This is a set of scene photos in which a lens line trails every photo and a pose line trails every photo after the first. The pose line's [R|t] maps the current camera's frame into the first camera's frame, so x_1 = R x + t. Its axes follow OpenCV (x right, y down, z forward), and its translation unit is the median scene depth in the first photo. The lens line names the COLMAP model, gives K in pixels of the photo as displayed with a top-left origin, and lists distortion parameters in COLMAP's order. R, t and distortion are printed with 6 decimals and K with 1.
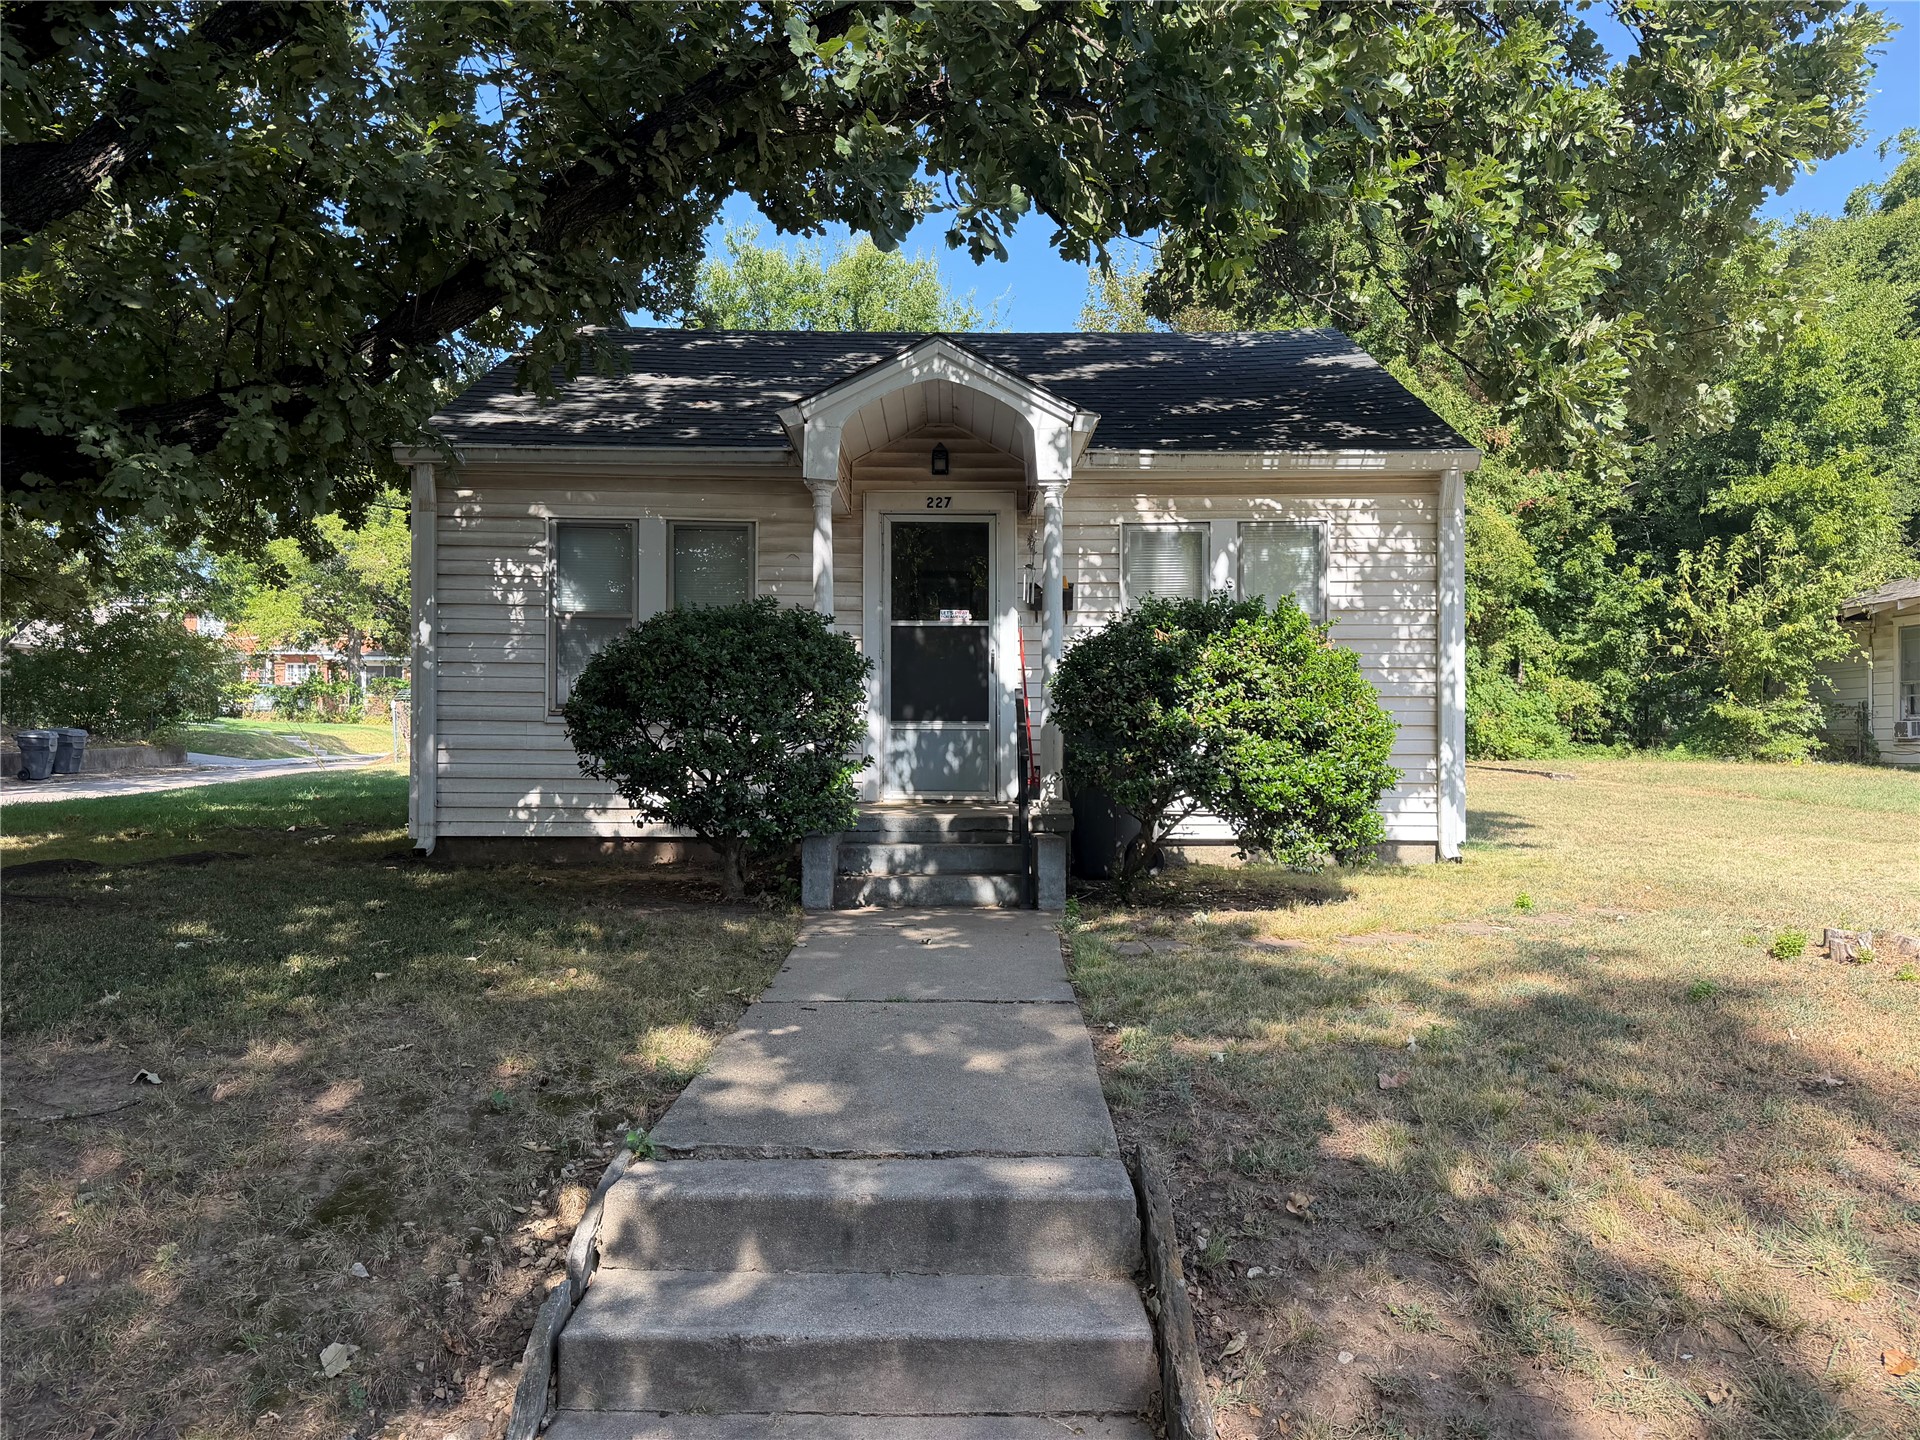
lens RADIAL K [[1356.4, 0, 972.2], [0, 1356.4, 732.3], [0, 0, 1]] dist [0.048304, -0.000708]
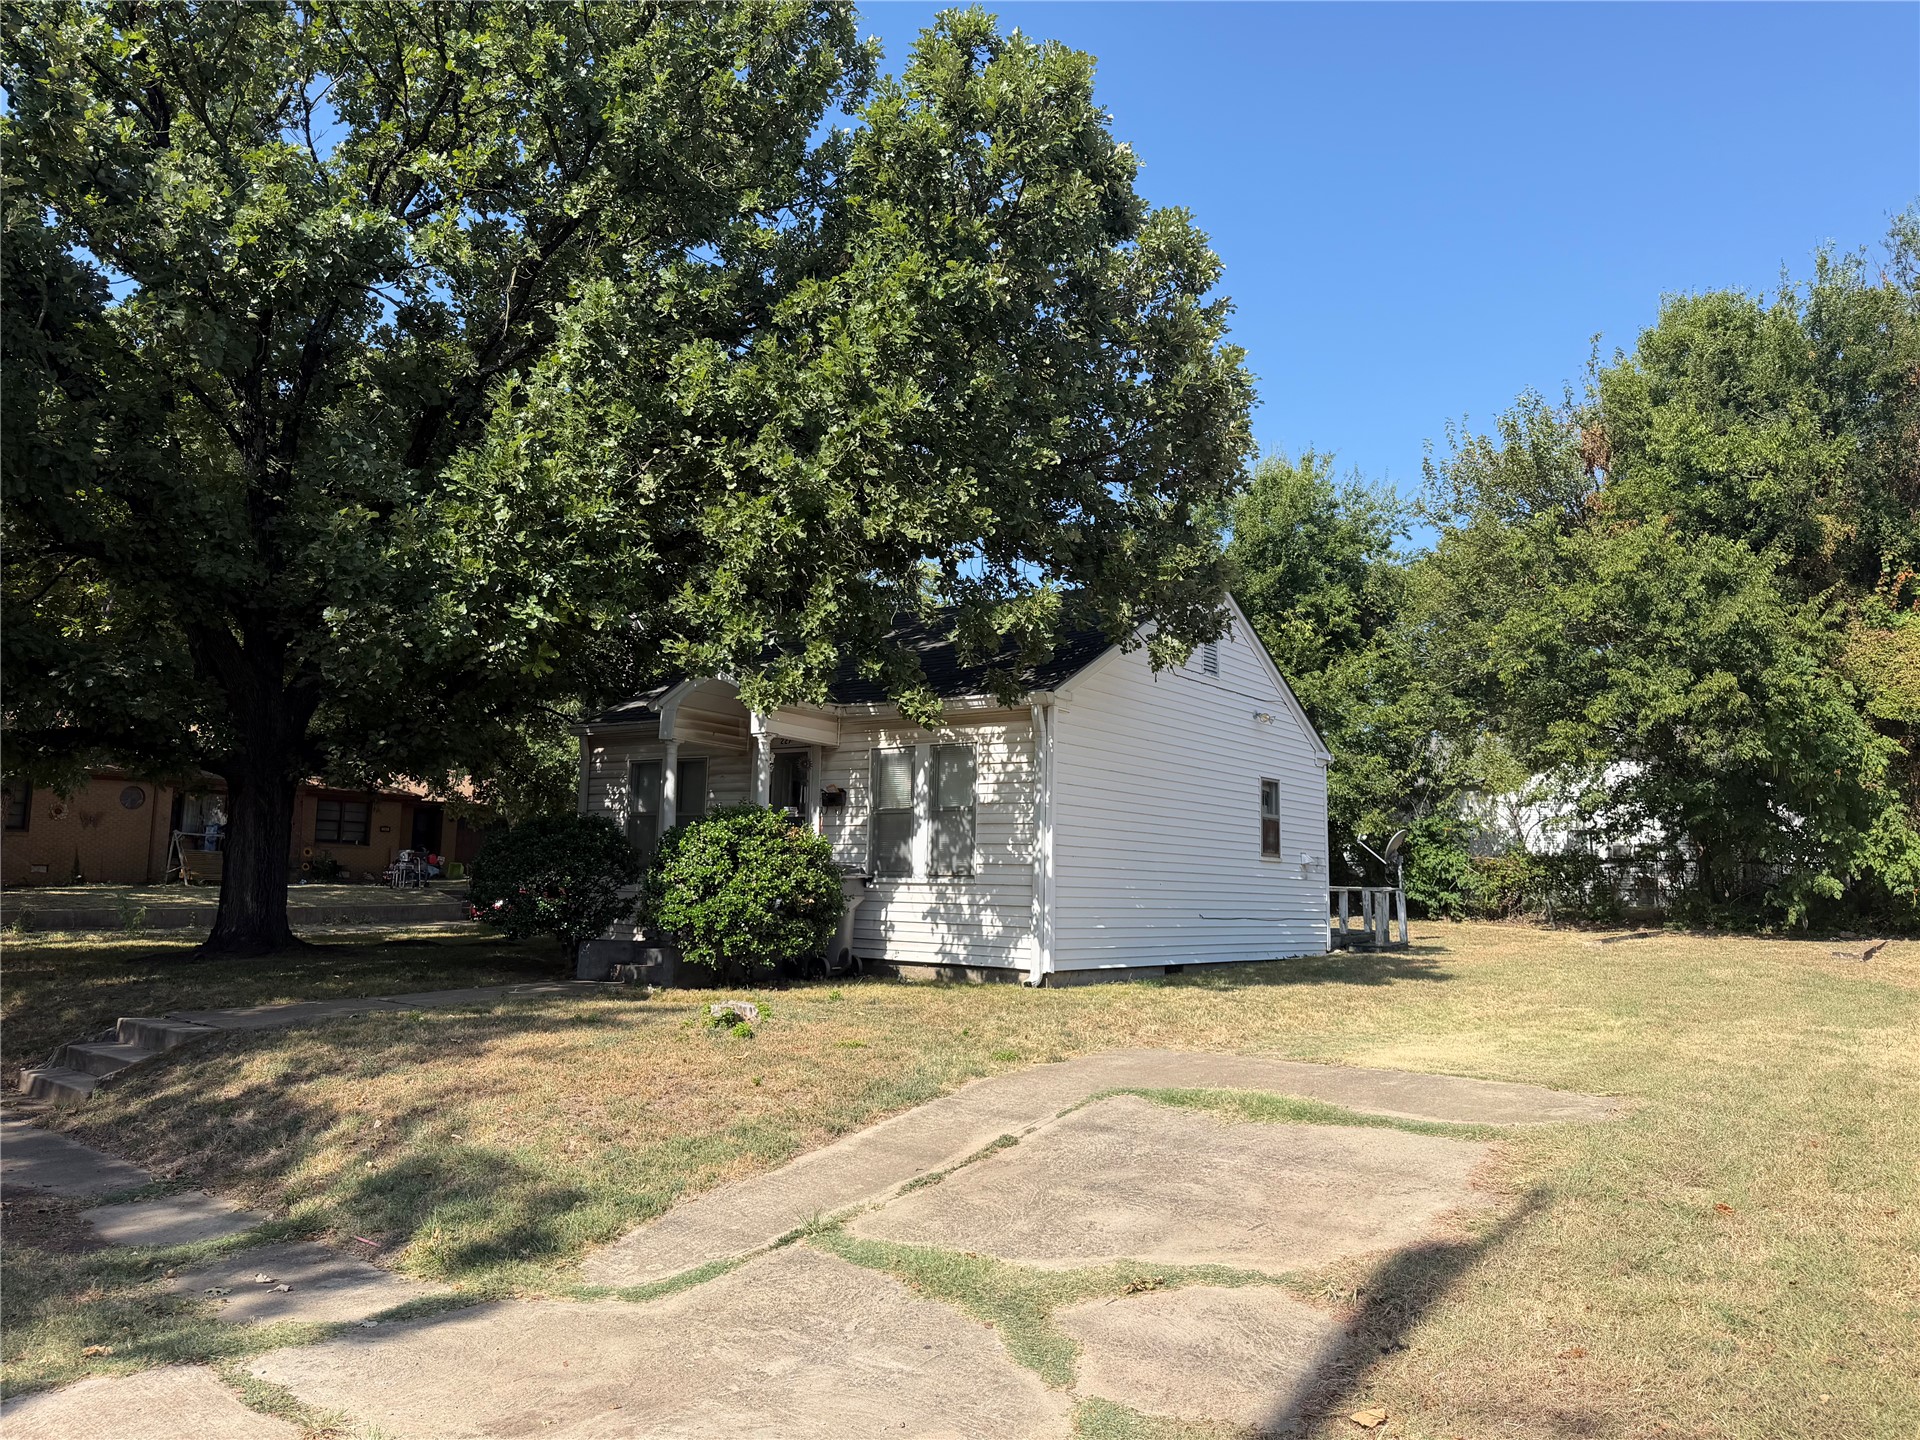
lens RADIAL K [[1356.4, 0, 972.2], [0, 1356.4, 732.3], [0, 0, 1]] dist [0.048304, -0.000708]
pose [[0.793897, -0.051708, -0.605849, 0.515825], [-0.017985, 0.993945, -0.108399, -0.005577], [0.607786, 0.096954, 0.788160, -0.065336]]
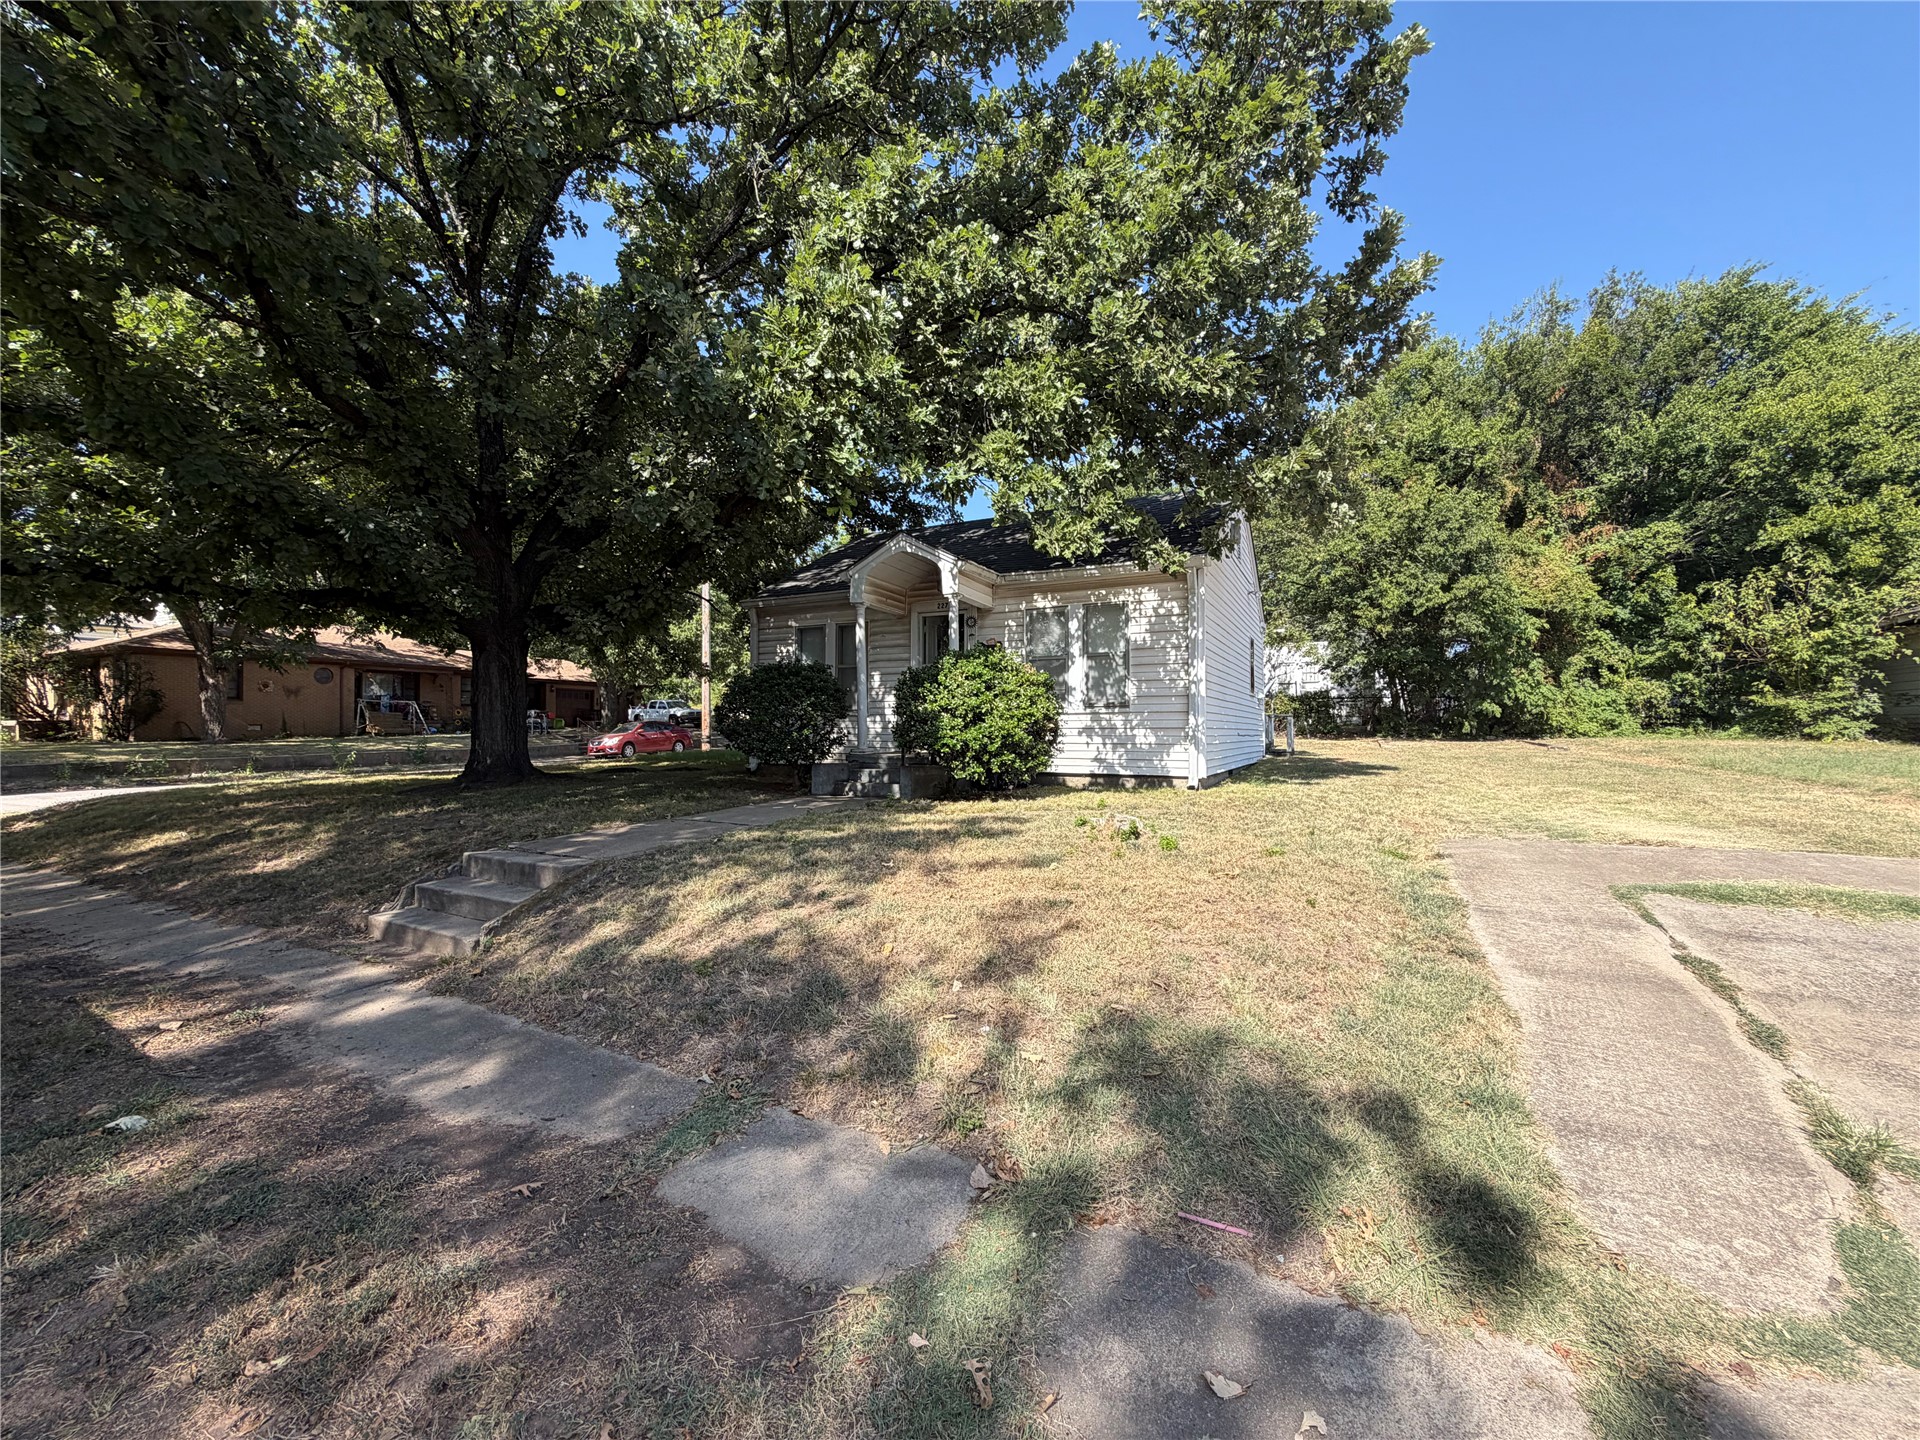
lens RADIAL K [[759.8, 0, 957.2], [0, 759.8, 704.3], [0, 0, 1]] dist [0.018188, -0.000085]
pose [[0.883083, -0.019485, -0.468812, 0.218809], [0.005384, 0.999492, -0.031401, 0.006724], [0.469186, 0.025206, 0.882739, -0.000438]]
